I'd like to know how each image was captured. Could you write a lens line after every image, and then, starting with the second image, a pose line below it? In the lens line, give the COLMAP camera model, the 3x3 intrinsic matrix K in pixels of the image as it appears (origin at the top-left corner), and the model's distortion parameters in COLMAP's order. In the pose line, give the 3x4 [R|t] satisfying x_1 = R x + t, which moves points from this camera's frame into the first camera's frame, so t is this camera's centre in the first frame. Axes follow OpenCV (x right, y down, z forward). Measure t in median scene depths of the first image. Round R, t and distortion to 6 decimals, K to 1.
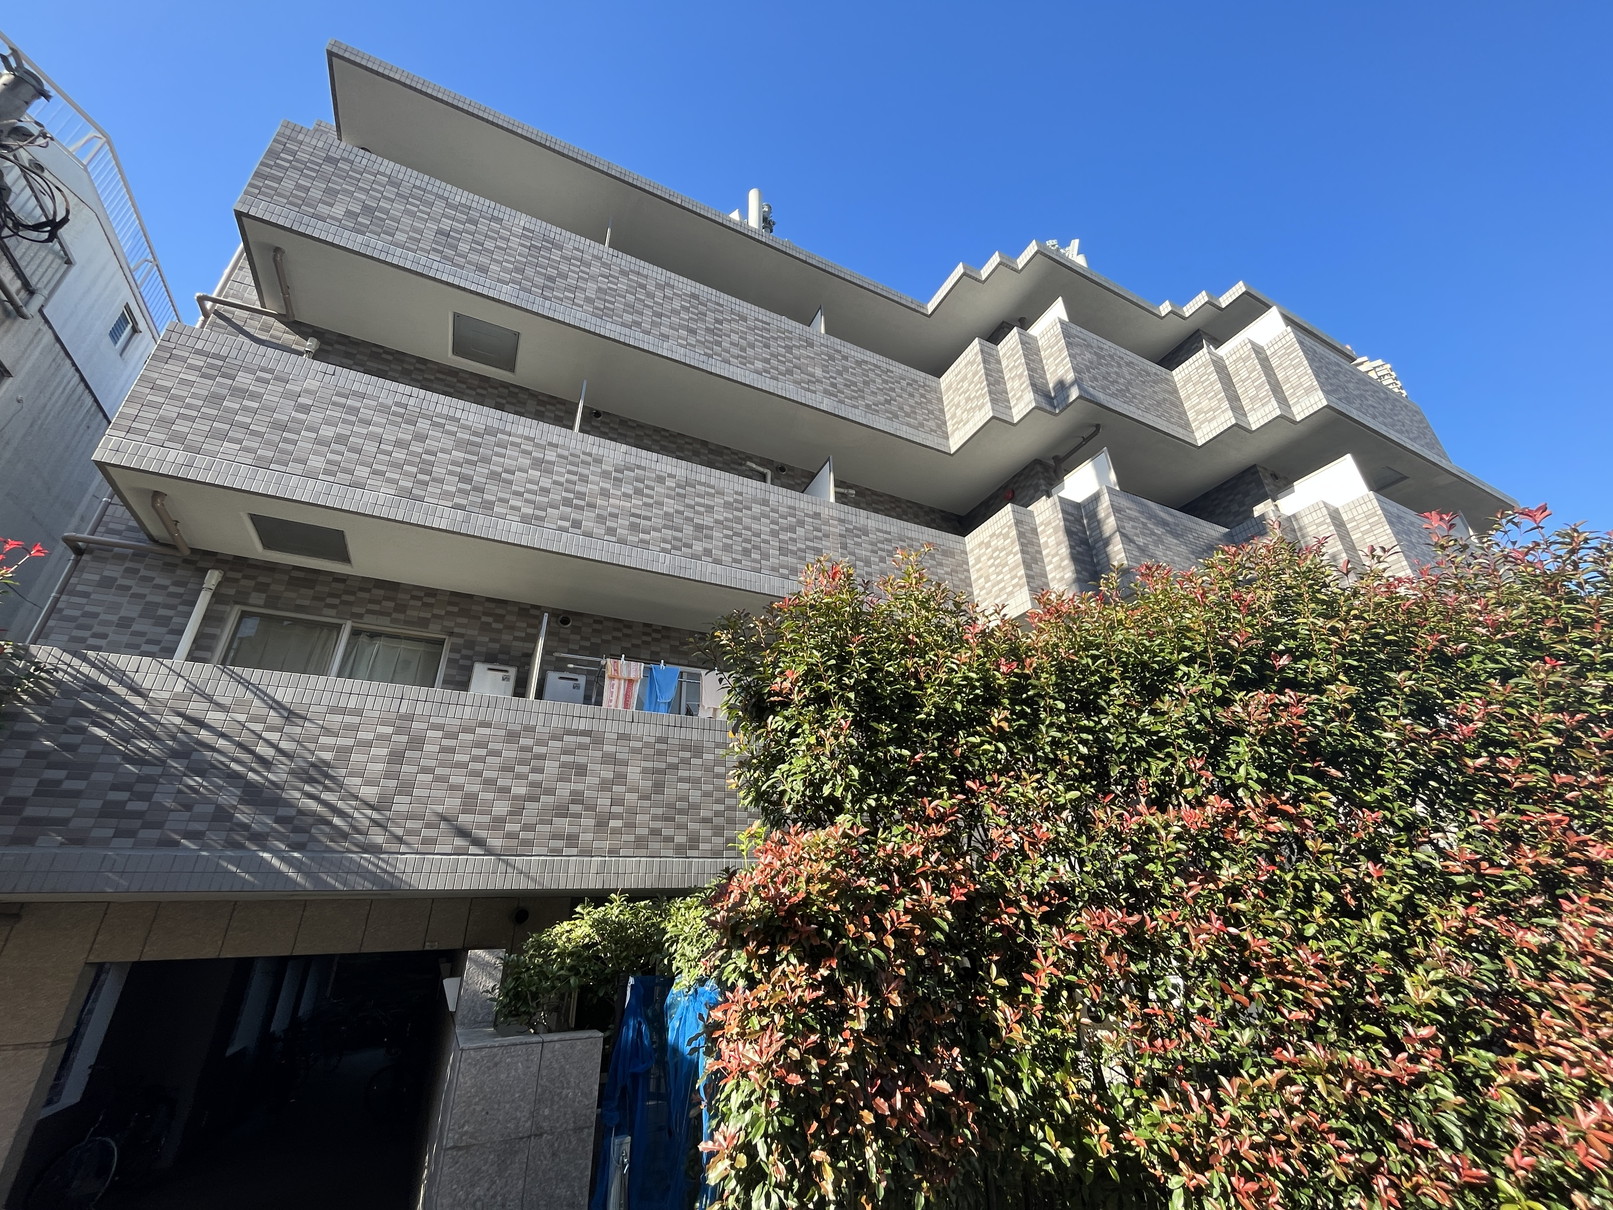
lens RADIAL K [[653.1, 0, 806.5], [0, 653.1, 605.0], [0, 0, 1]] dist [-0.002777, -0.000501]
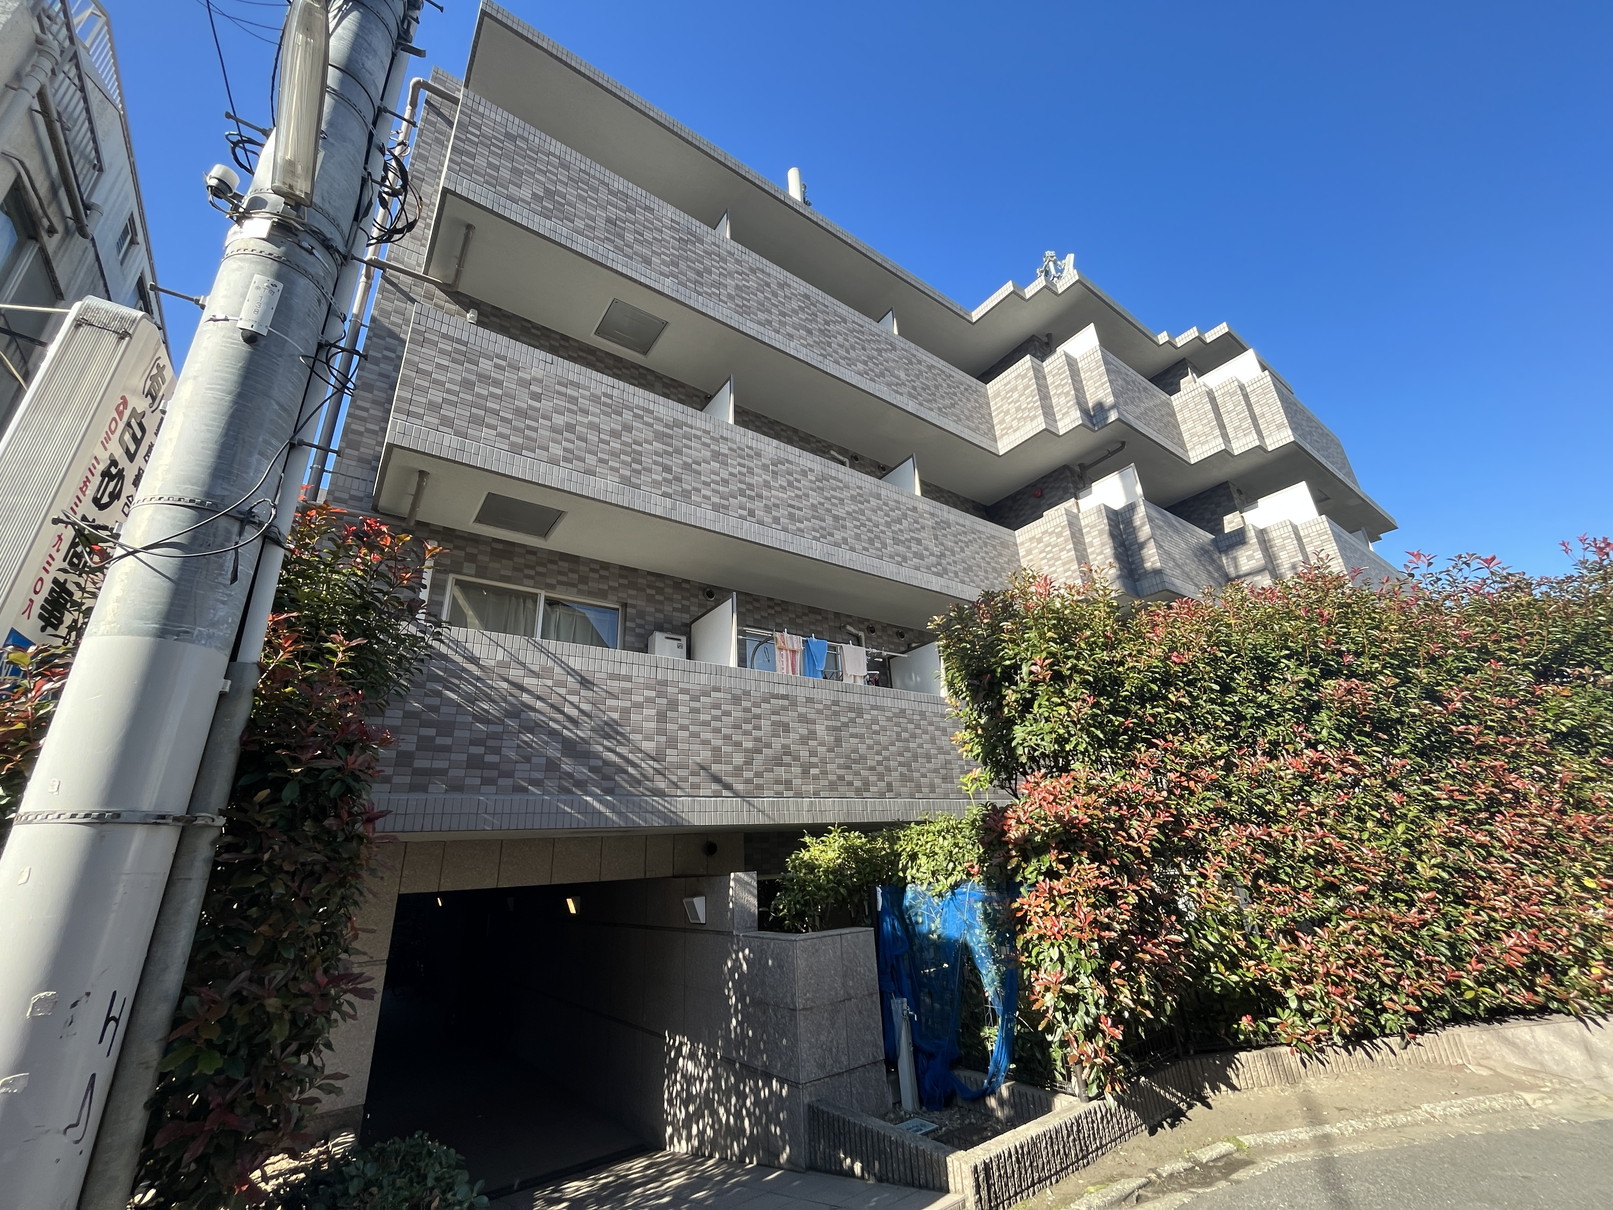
lens RADIAL K [[653.1, 0, 806.5], [0, 653.1, 605.0], [0, 0, 1]] dist [-0.002777, -0.000501]
pose [[0.985833, 0.036469, 0.163718, -0.487309], [-0.048122, 0.996539, 0.067785, -0.051480], [-0.160679, -0.074703, 0.984176, -0.159139]]
